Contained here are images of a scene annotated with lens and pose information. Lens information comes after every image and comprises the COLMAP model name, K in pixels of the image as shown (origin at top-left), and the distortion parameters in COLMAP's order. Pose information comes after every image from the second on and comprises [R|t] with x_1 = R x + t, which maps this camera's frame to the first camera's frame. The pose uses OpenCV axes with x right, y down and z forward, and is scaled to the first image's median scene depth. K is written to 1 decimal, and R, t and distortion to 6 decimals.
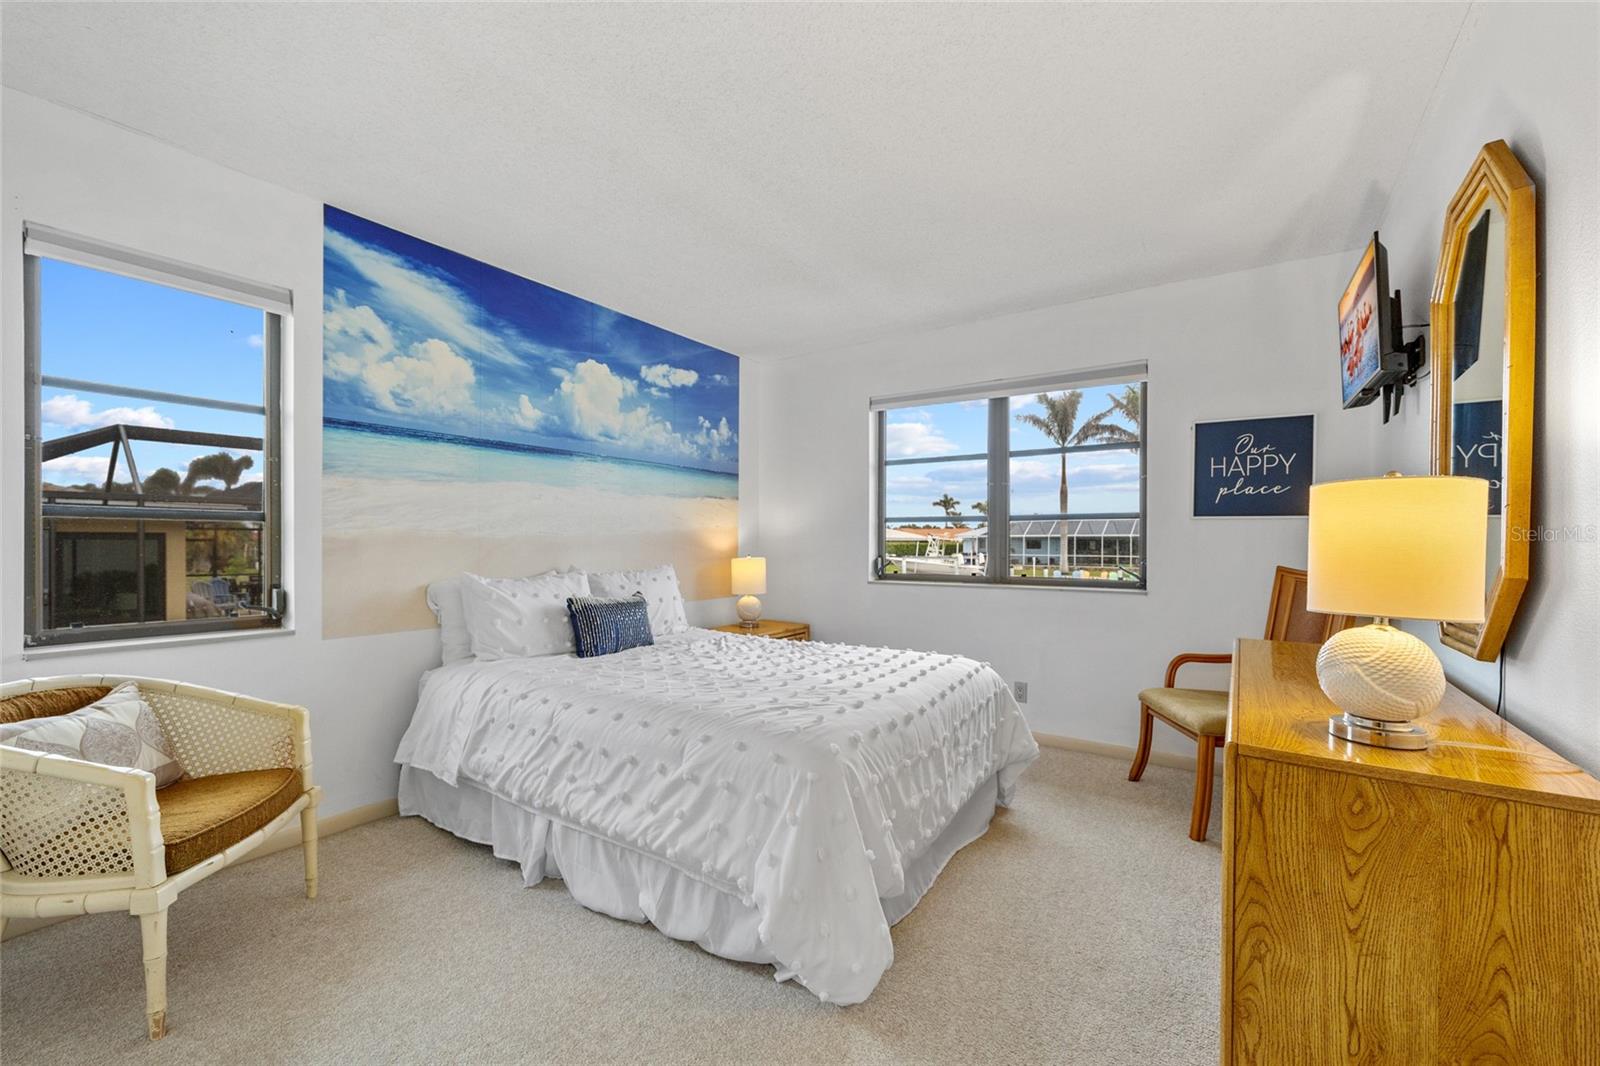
lens RADIAL K [[640.8, 0, 796.7], [0, 640.8, 543.6], [0, 0, 1]] dist [-0.001891, 0.000023]
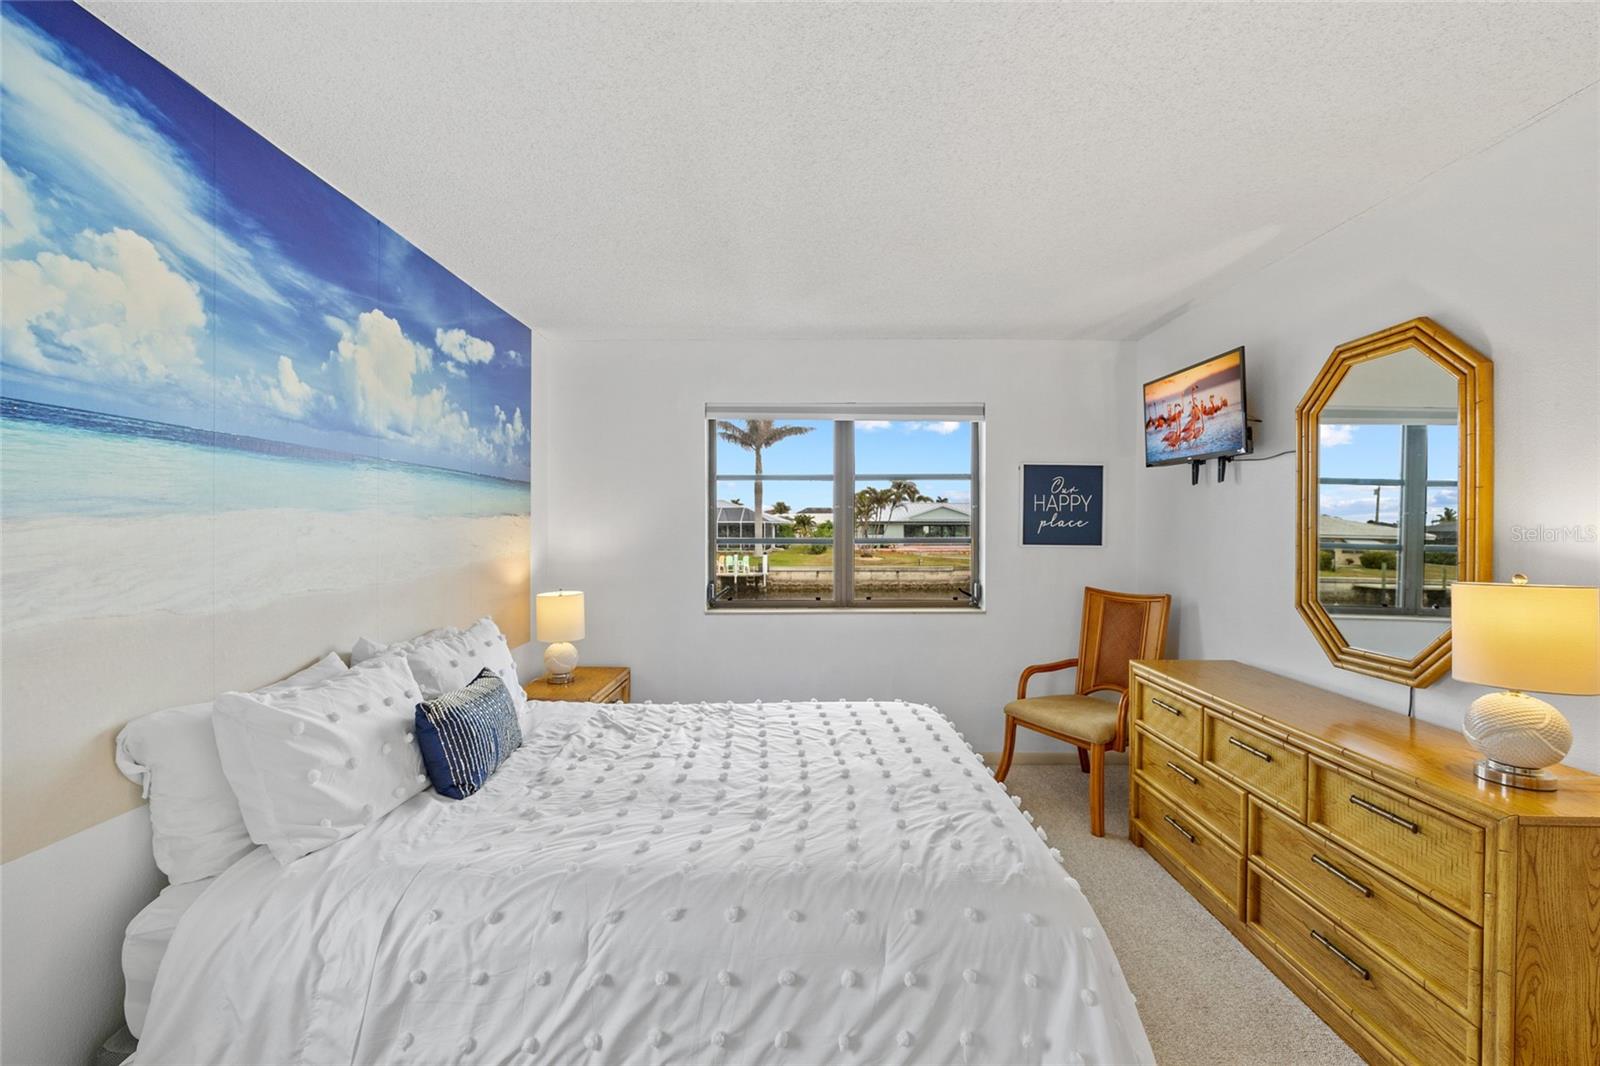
lens RADIAL K [[640.8, 0, 798.8], [0, 640.8, 528.8], [0, 0, 1]] dist [-0.001891, 0.000023]
pose [[0.830211, -0.005288, 0.557424, -0.402668], [0.004360, 0.999986, 0.002992, -0.084776], [-0.557432, -0.000053, 0.830223, 0.290350]]
